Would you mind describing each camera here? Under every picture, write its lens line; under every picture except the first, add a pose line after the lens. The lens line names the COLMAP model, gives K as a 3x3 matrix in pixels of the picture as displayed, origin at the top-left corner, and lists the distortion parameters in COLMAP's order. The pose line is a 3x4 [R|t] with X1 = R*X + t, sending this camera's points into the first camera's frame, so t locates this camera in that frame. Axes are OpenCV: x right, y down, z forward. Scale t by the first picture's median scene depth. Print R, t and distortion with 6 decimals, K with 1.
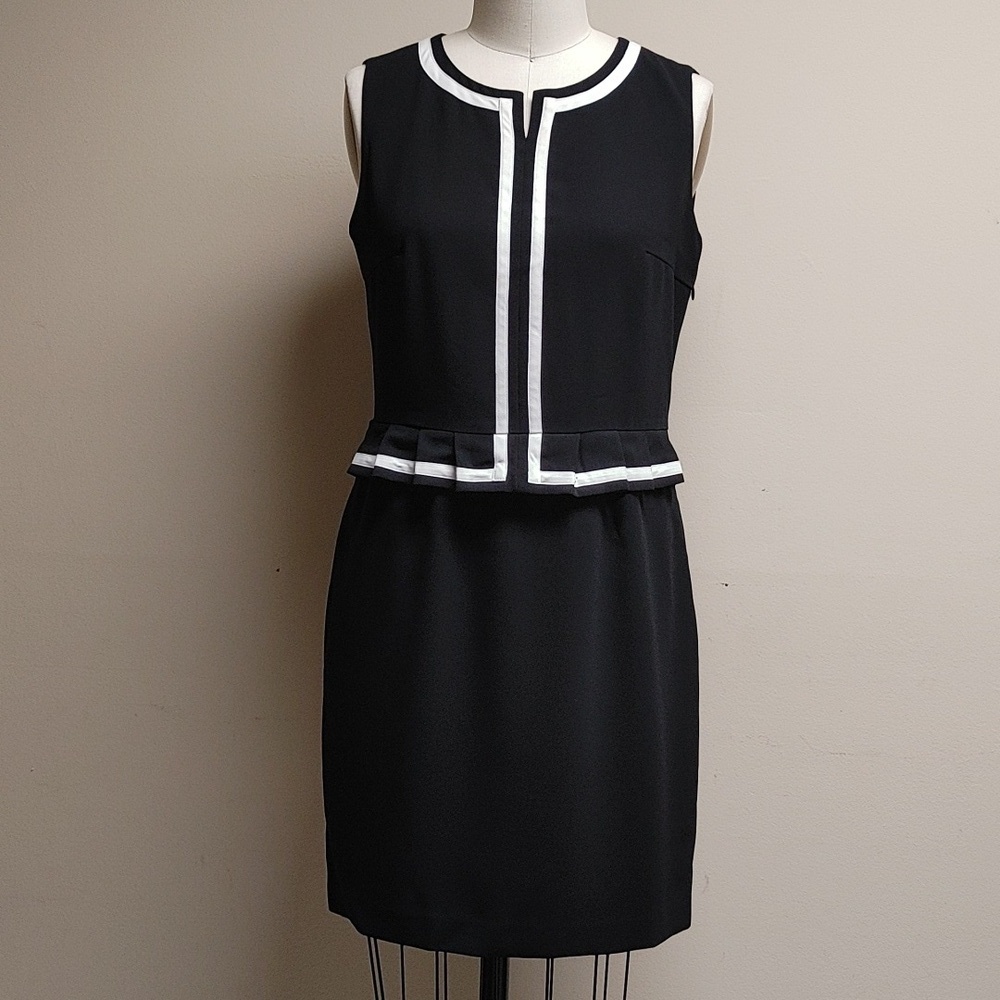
lens RADIAL K [[1813.1, 0, 496.9], [0, 1813.1, 490.5], [0, 0, 1]] dist [0.001612, 0.000000]
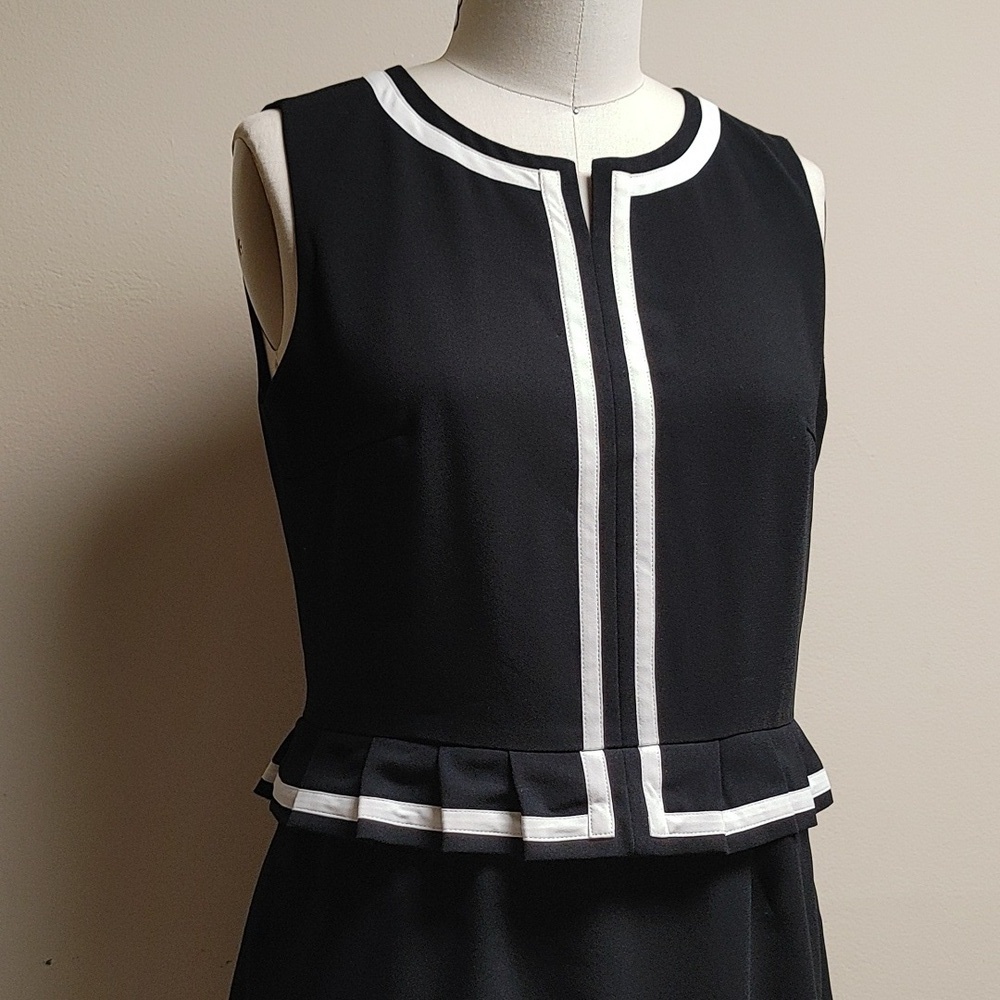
lens RADIAL K [[1813.1, 0, 458.1], [0, 1813.1, 471.7], [0, 0, 1]] dist [0.001612, 0.000000]
pose [[0.945111, -0.011415, 0.326549, -0.217155], [0.043587, 0.994862, -0.091375, -0.066665], [-0.323828, 0.100593, 0.940753, 0.467517]]
